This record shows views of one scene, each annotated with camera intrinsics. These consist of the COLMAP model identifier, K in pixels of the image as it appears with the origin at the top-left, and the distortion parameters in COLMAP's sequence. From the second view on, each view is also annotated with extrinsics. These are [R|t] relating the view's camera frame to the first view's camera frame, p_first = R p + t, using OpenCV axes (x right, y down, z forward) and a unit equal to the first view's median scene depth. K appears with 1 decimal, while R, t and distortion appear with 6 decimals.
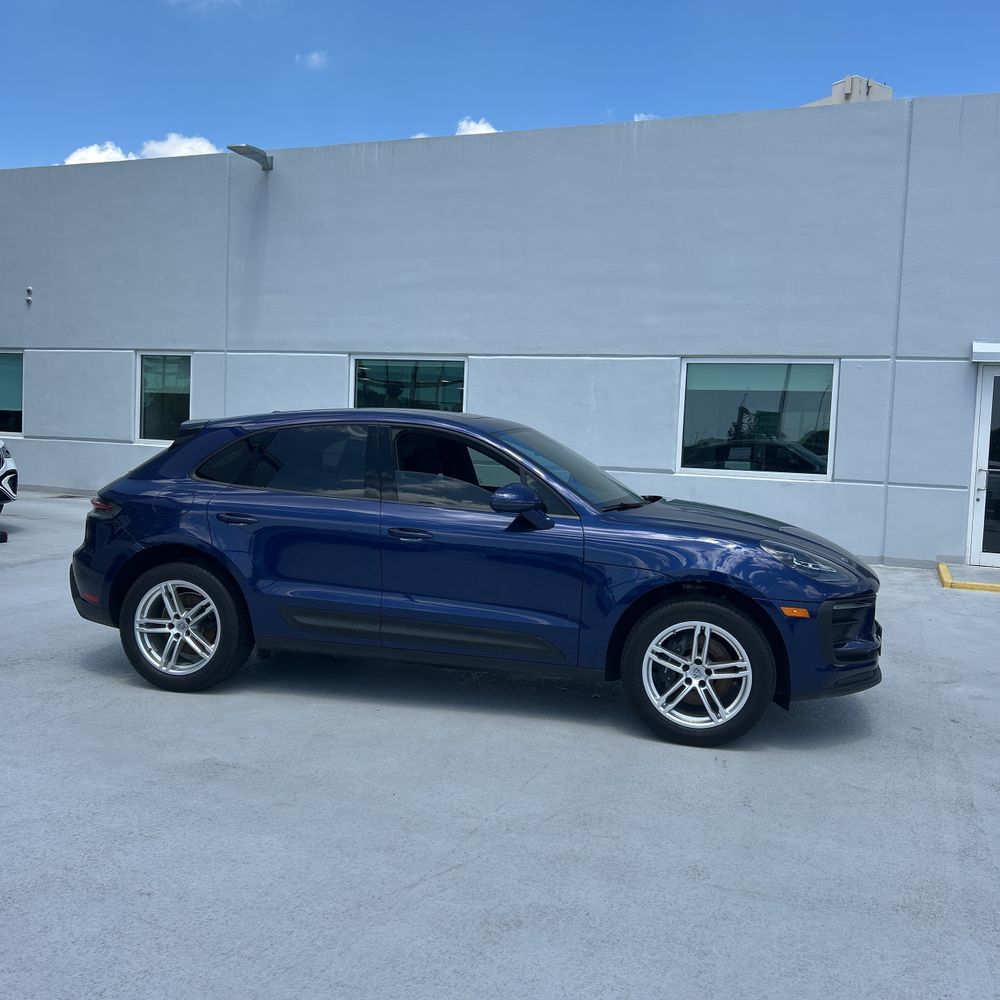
lens RADIAL K [[997.1, 0, 487.1], [0, 997.1, 499.6], [0, 0, 1]] dist [0.109648, -0.162112]
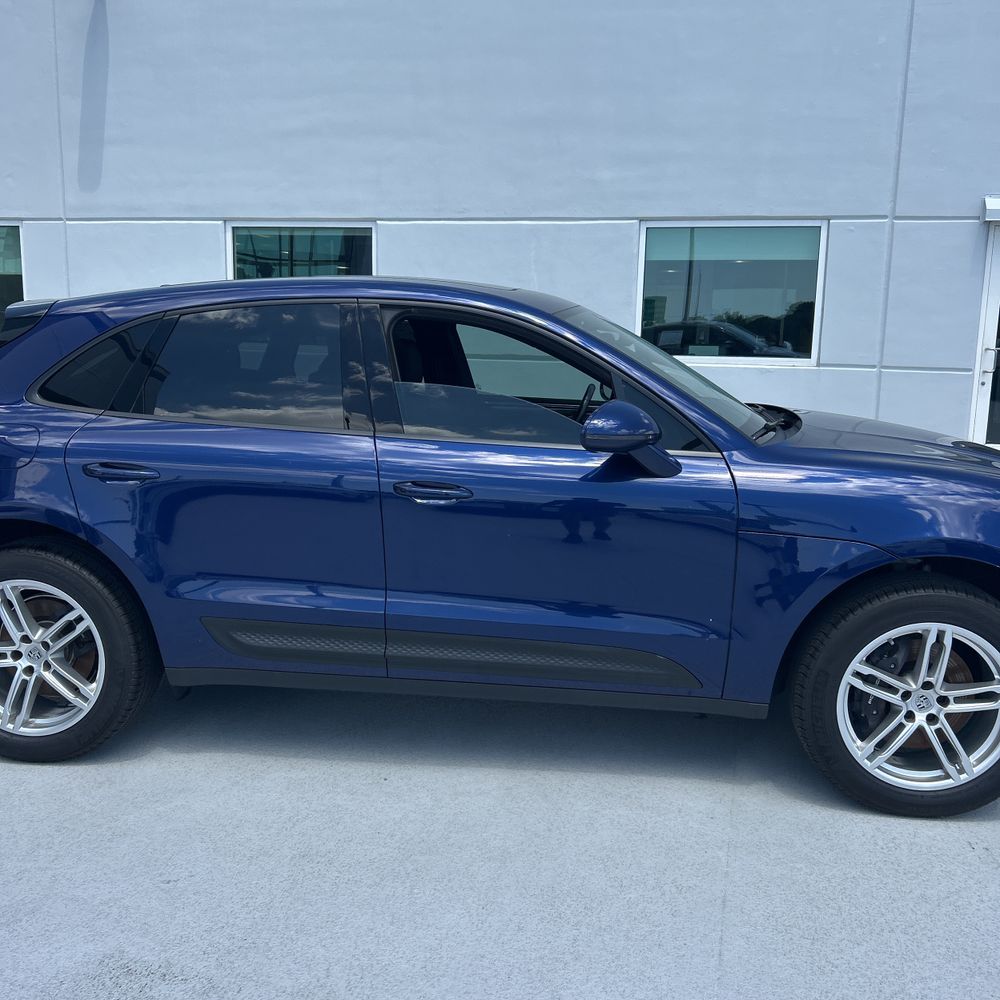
lens RADIAL K [[1000.5, 0, 491.2], [0, 1000.5, 499.3], [0, 0, 1]] dist [0.037344, -0.036079]
pose [[0.990102, -0.042961, 0.133615, -0.113808], [0.027573, 0.992988, 0.114955, -0.025160], [-0.137617, -0.110133, 0.984344, 0.392567]]
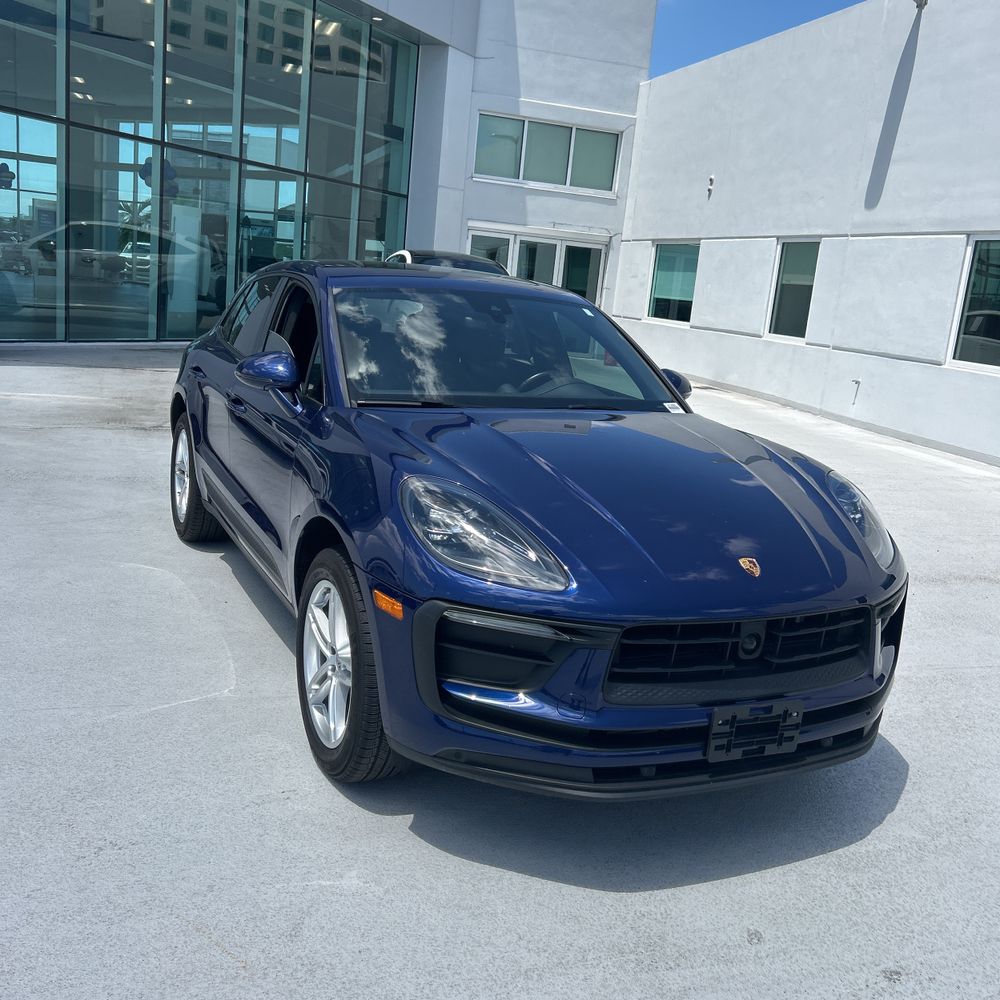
lens RADIAL K [[1000.5, 0, 491.2], [0, 1000.5, 499.3], [0, 0, 1]] dist [0.037344, -0.036079]
pose [[0.639258, 0.183367, -0.746811, 0.651393], [-0.117325, 0.983041, 0.140941, -0.029999], [0.759990, -0.002478, 0.649930, 0.576671]]
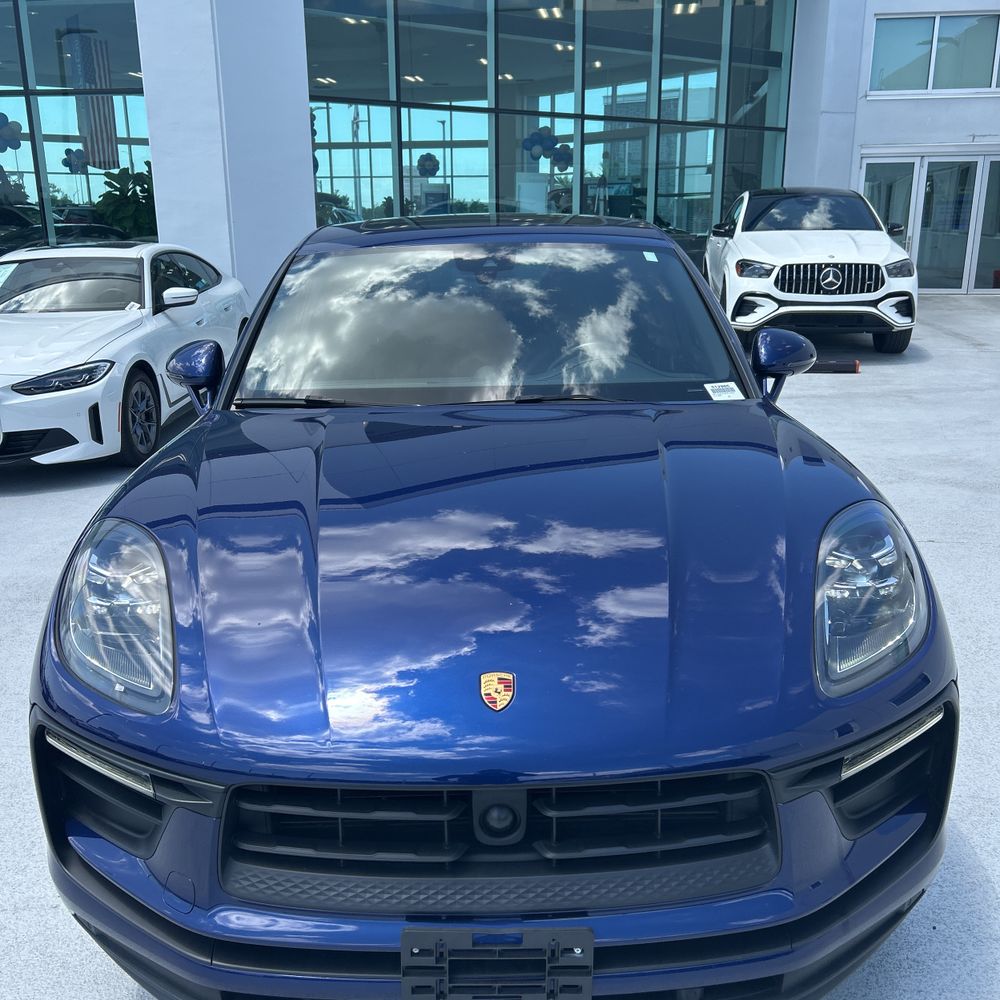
lens RADIAL K [[1002.5, 0, 500.0], [0, 1002.5, 500.0], [0, 0, 1]] dist [0.020794, -0.002574]
pose [[0.258988, 0.222098, -0.939999, 0.629303], [-0.044587, 0.974916, 0.218063, -0.059401], [0.964851, -0.014564, 0.262394, 0.927517]]
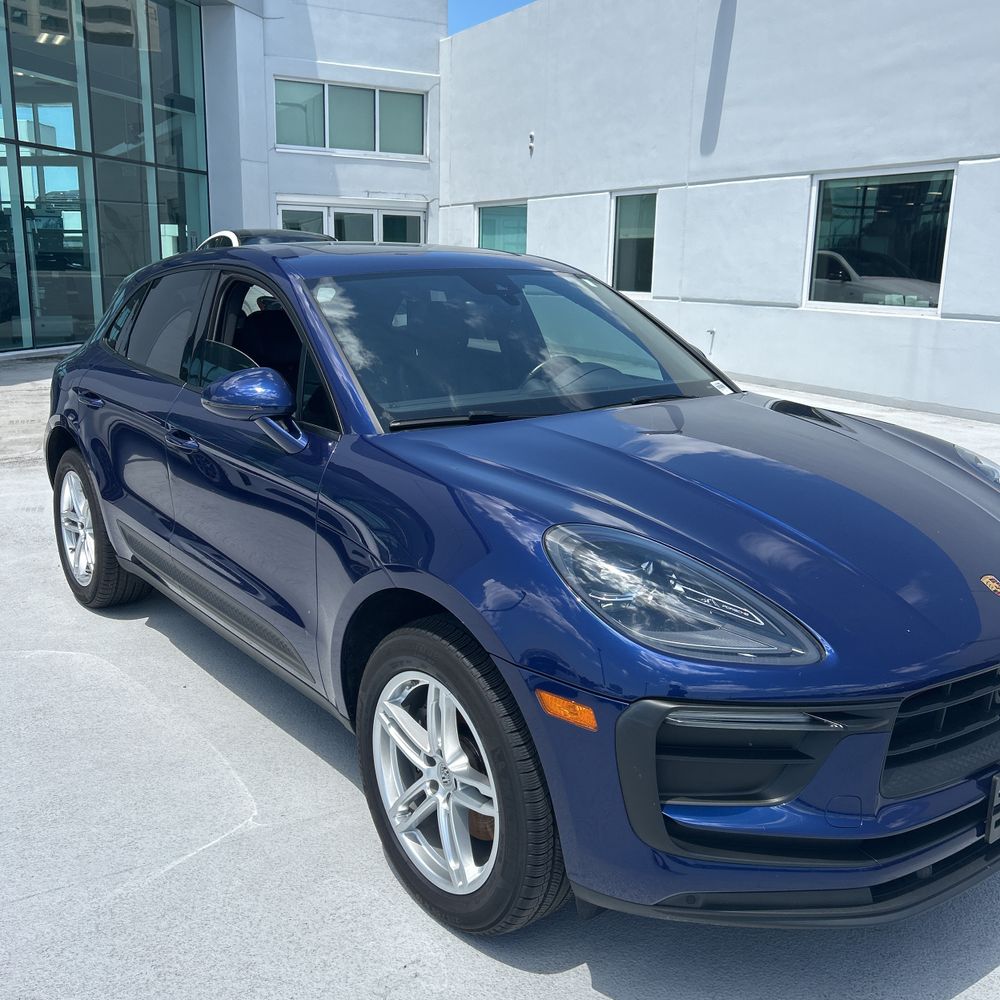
lens RADIAL K [[1000.5, 0, 491.2], [0, 1000.5, 499.3], [0, 0, 1]] dist [0.037344, -0.036079]
pose [[0.786672, 0.115405, -0.606490, 0.447496], [-0.024962, 0.987516, 0.155531, -0.033058], [0.616867, -0.107212, 0.779731, 0.570929]]
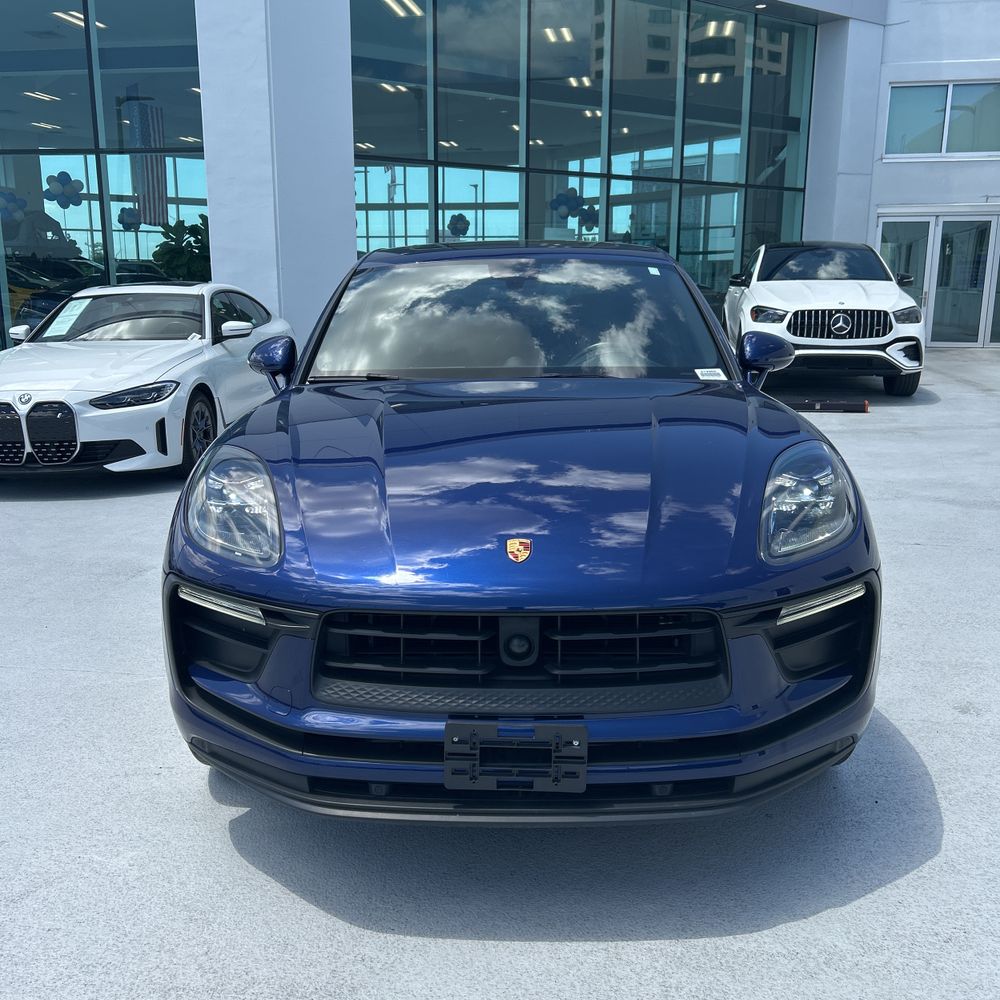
lens RADIAL K [[1000.5, 0, 491.2], [0, 1000.5, 499.3], [0, 0, 1]] dist [0.037344, -0.036079]
pose [[0.223210, 0.170034, -0.959826, 0.740650], [-0.053996, 0.985314, 0.161992, -0.024018], [0.973274, 0.015668, 0.229113, 0.901079]]
